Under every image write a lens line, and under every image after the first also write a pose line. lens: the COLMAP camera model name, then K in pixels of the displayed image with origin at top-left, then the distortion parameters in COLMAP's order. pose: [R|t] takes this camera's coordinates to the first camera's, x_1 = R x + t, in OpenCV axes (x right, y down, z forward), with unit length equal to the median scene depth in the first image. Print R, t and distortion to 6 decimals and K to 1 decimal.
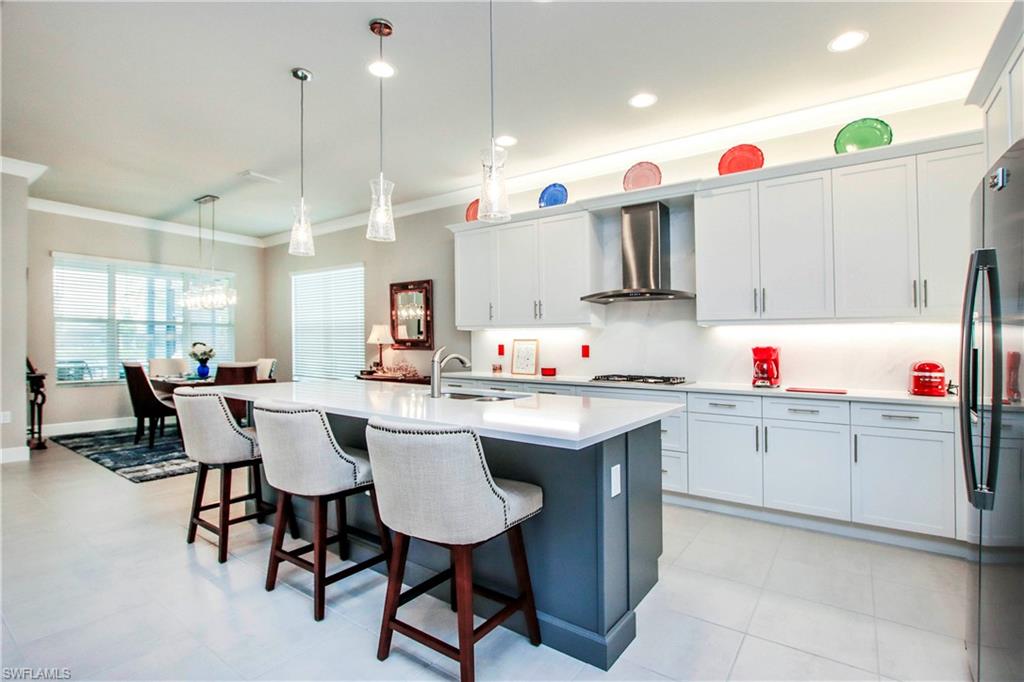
lens RADIAL K [[478.8, 0, 555.7], [0, 478.8, 349.5], [0, 0, 1]] dist [-0.013840, -0.000155]
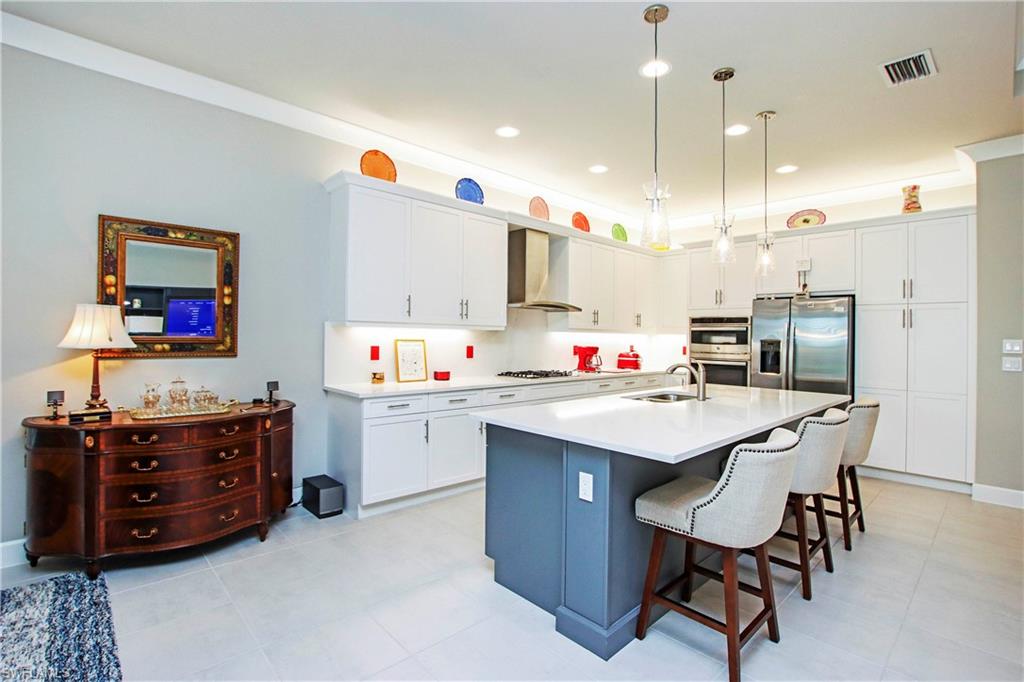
lens RADIAL K [[478.8, 0, 516.7], [0, 478.8, 331.8], [0, 0, 1]] dist [-0.013840, -0.000155]
pose [[0.238855, 0.004881, 0.971043, -0.901869], [-0.006930, 0.999970, -0.003322, -0.036114], [-0.971030, -0.005936, 0.238882, 0.667307]]
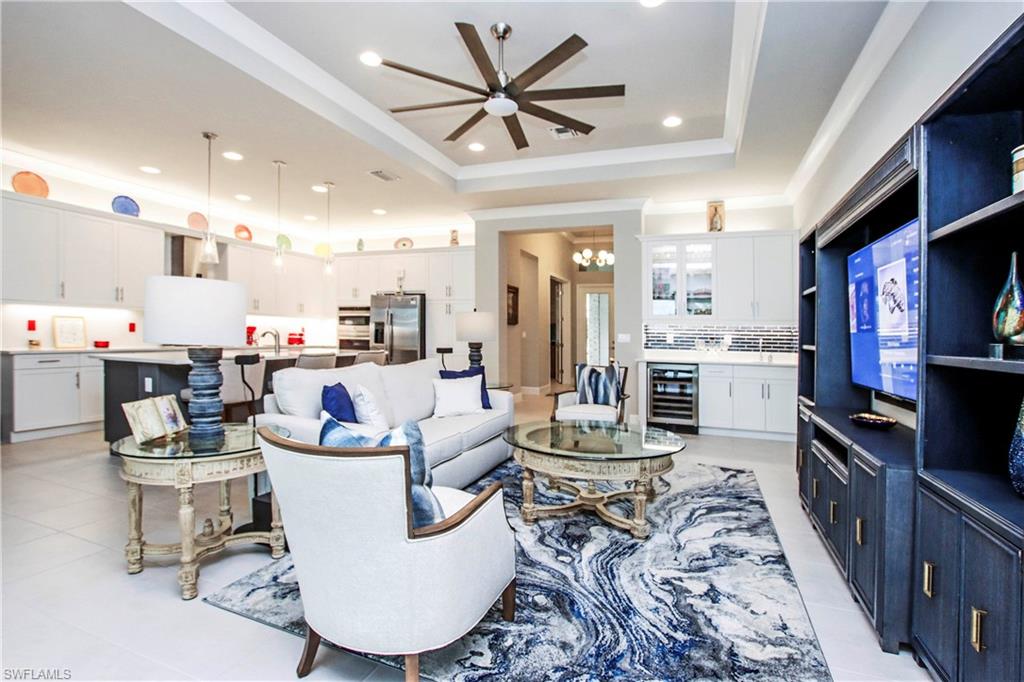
lens RADIAL K [[478.8, 0, 511.3], [0, 478.8, 338.5], [0, 0, 1]] dist [-0.013840, -0.000155]
pose [[-0.187075, -0.018008, 0.982180, -1.431858], [-0.011263, 0.999806, 0.016186, 0.001507], [-0.982281, -0.008035, -0.187242, 0.217361]]
